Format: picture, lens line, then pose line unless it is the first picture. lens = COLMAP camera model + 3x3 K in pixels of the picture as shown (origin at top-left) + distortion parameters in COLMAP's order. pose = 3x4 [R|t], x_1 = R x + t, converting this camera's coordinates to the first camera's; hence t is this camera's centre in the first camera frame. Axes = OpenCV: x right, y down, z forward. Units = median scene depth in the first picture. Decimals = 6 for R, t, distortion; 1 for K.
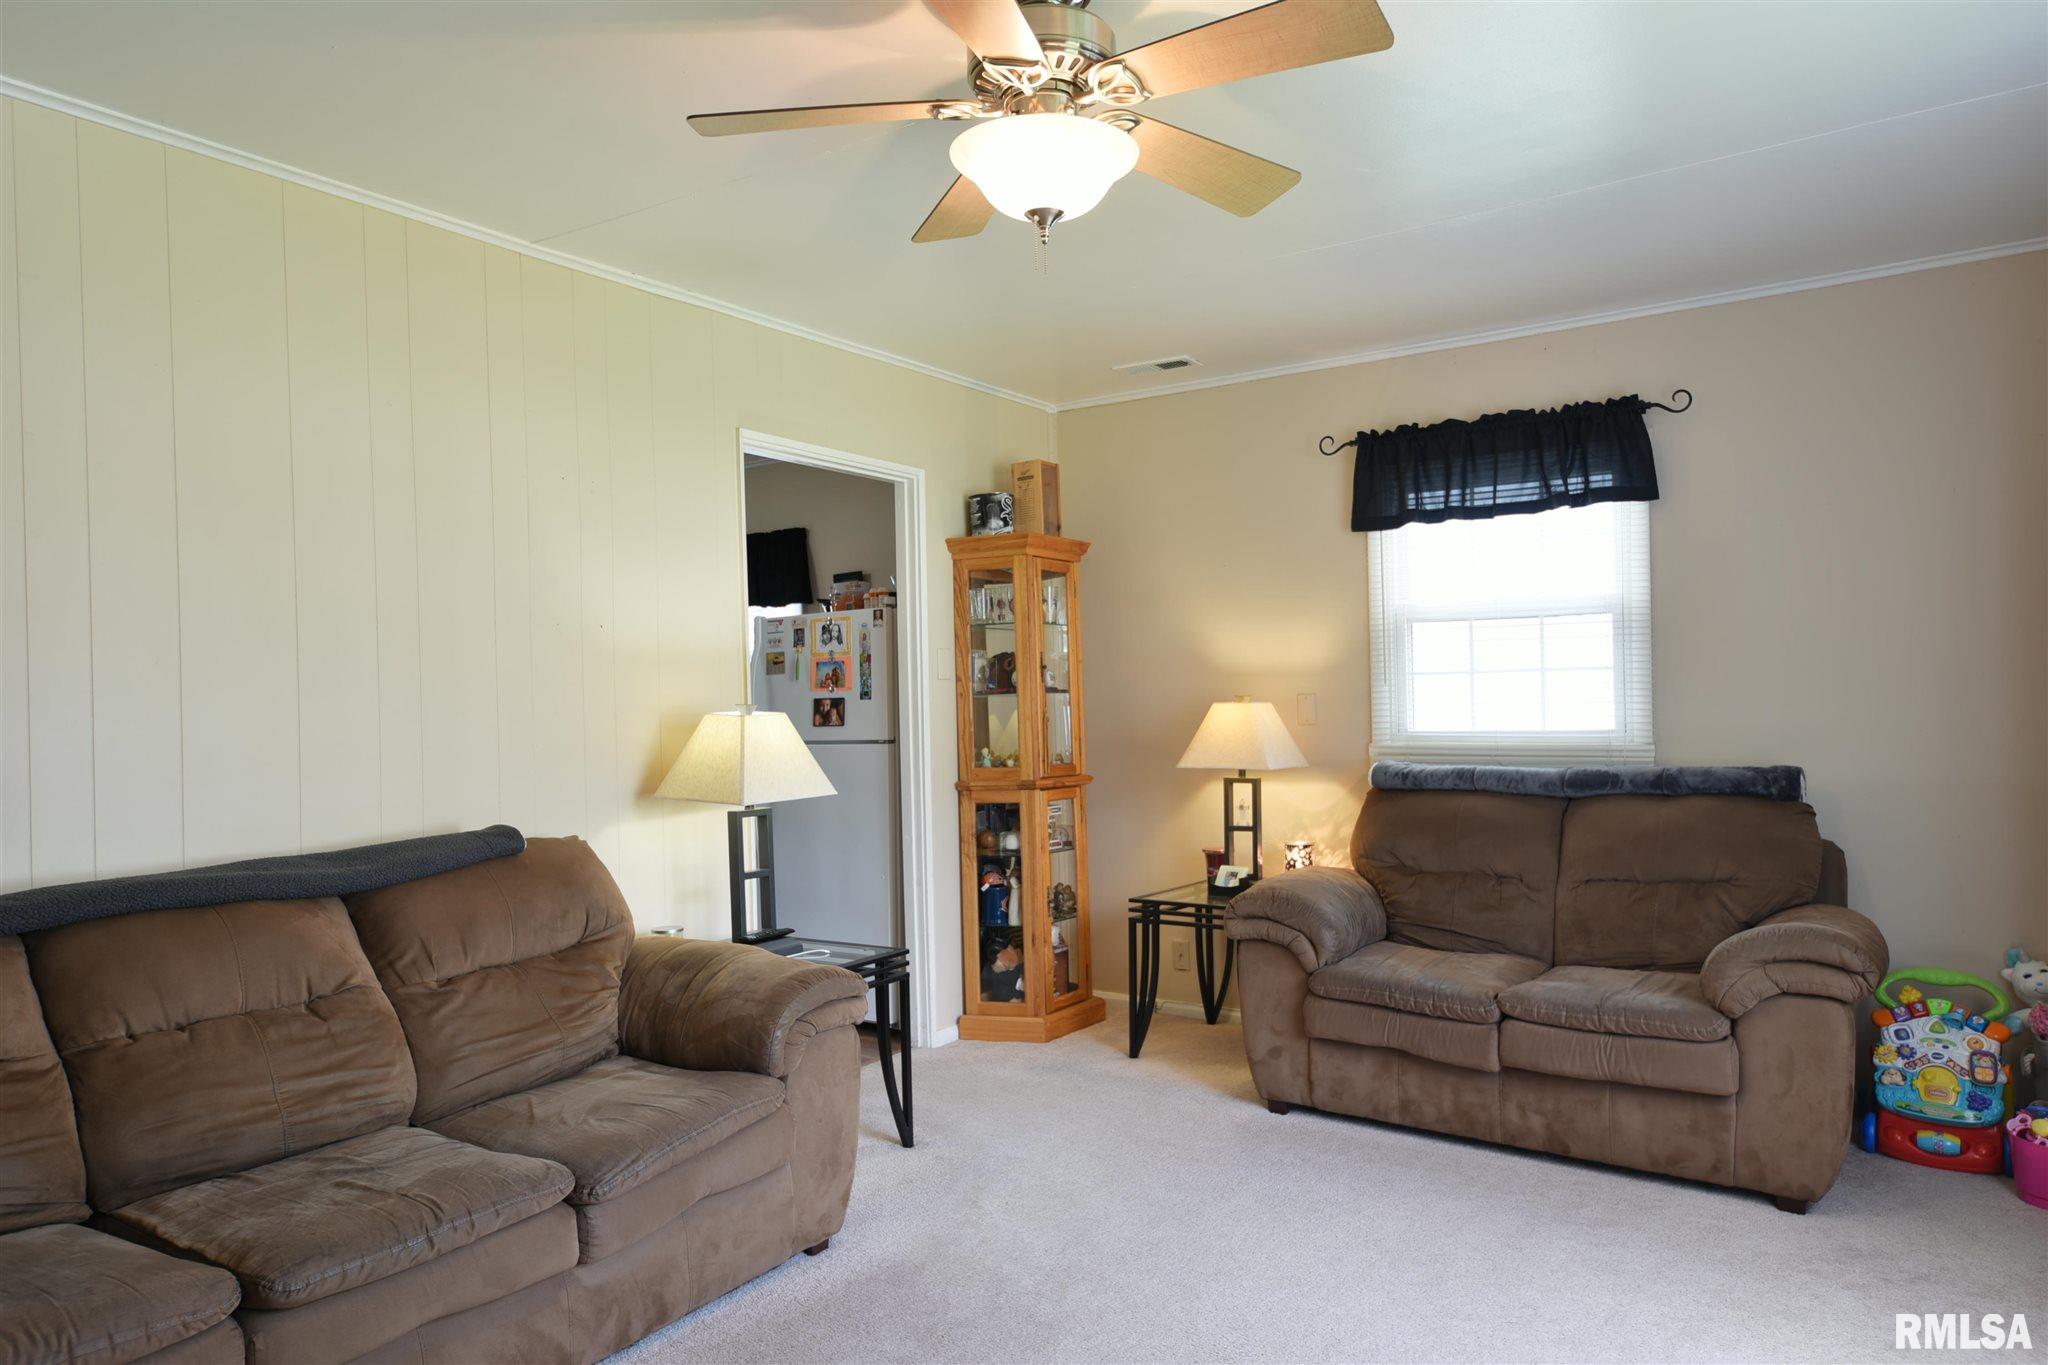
lens RADIAL K [[1255.7, 0, 1022.7], [0, 1255.7, 690.4], [0, 0, 1]] dist [0.000478, 0.002192]
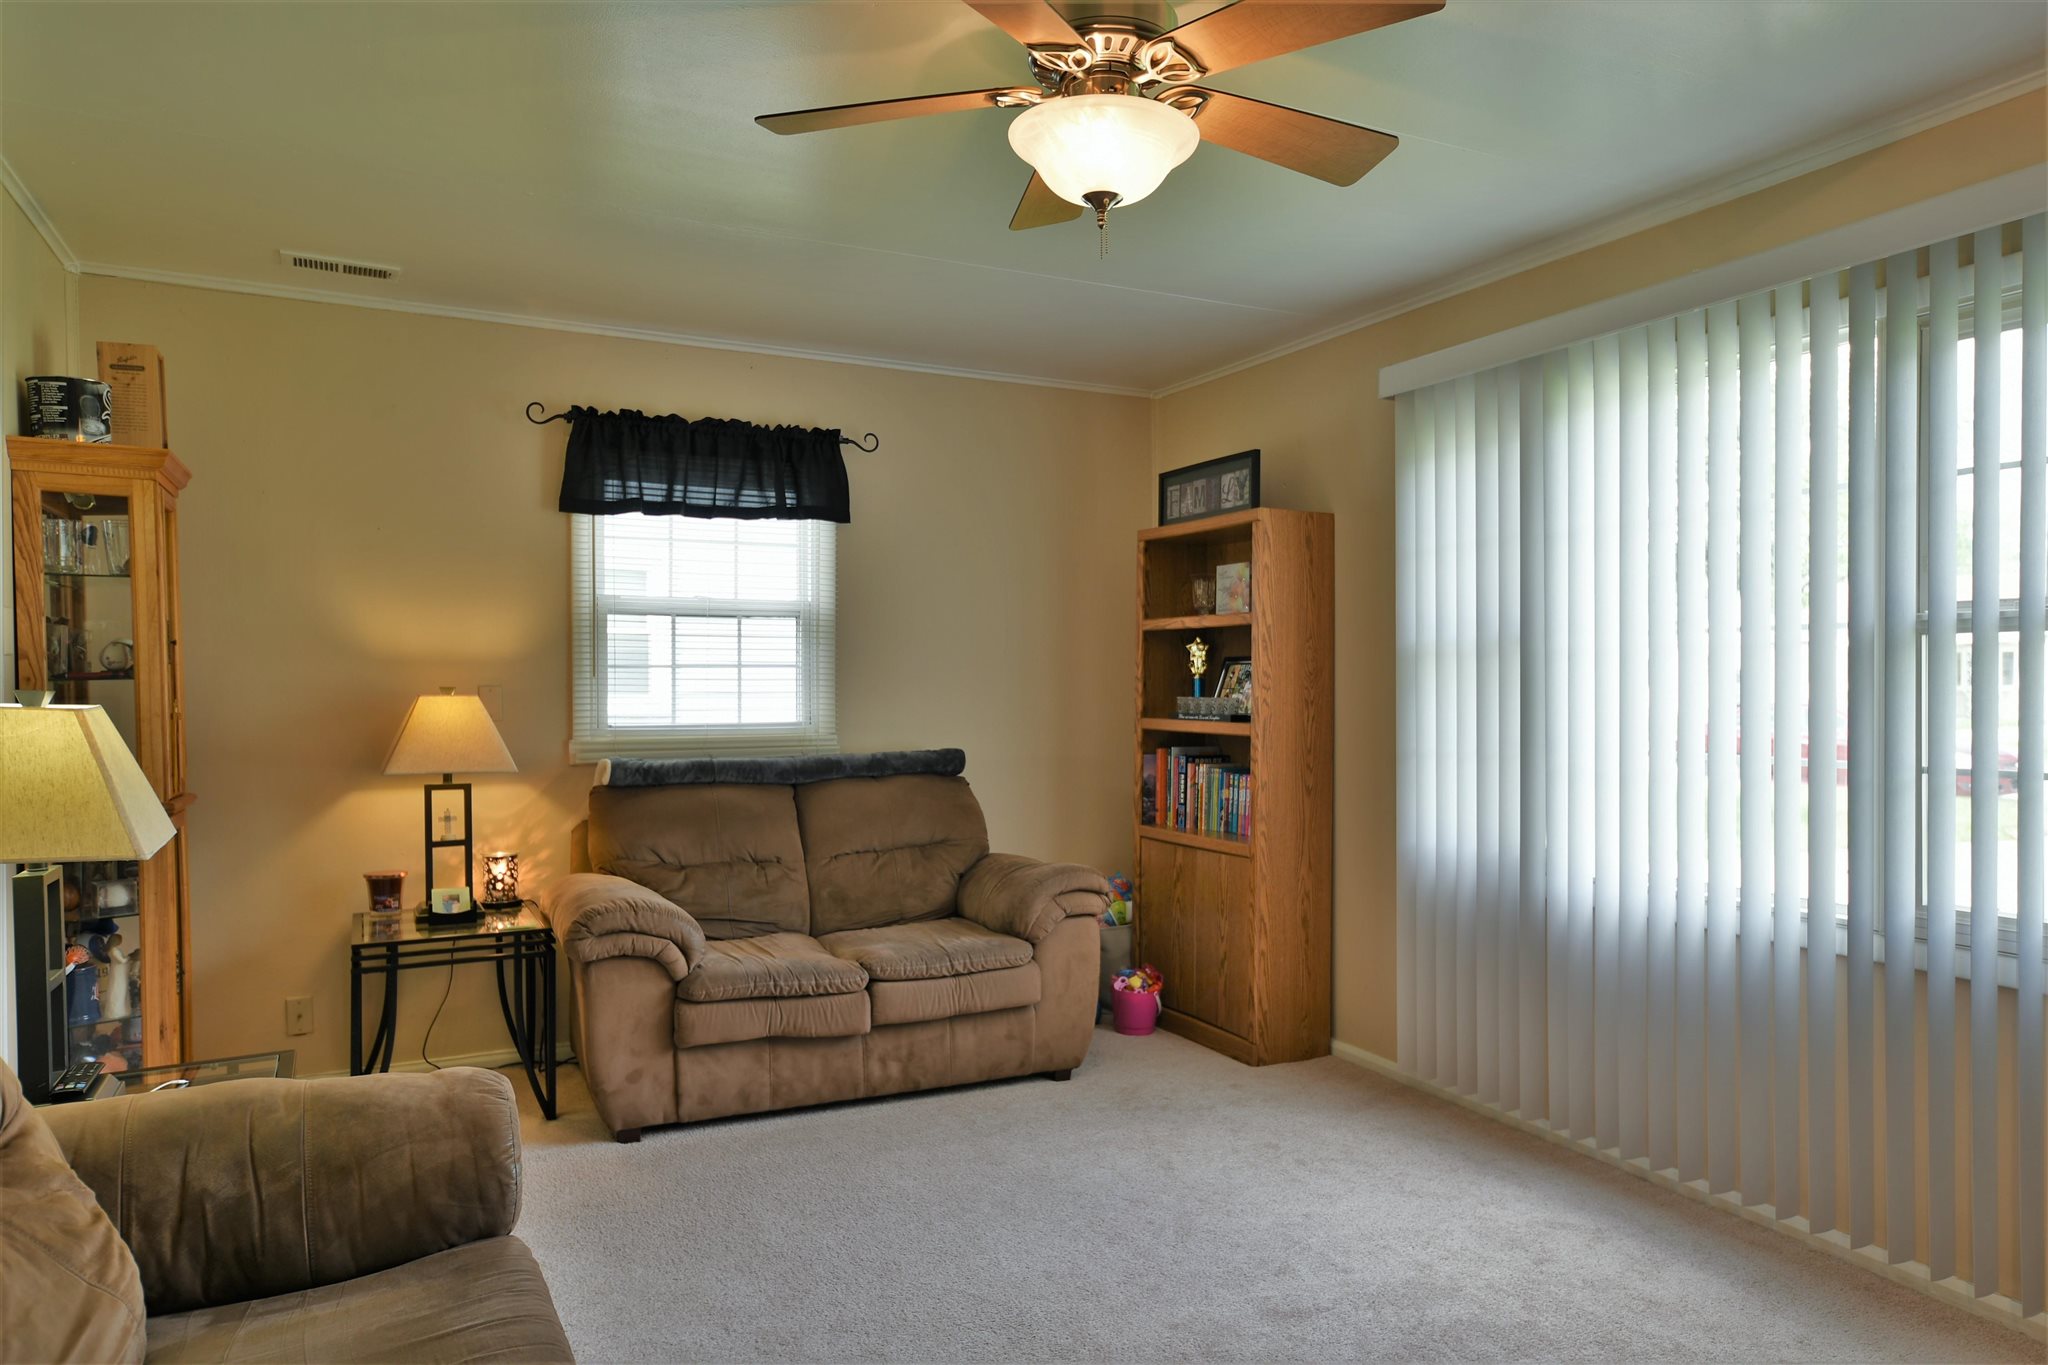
lens RADIAL K [[1255.7, 0, 1022.7], [0, 1255.7, 690.4], [0, 0, 1]] dist [0.000478, 0.002192]
pose [[0.510440, 0.011843, 0.859832, -0.389262], [-0.012878, 0.999898, -0.006128, 0.007456], [-0.859817, -0.007945, 0.510541, 0.253594]]
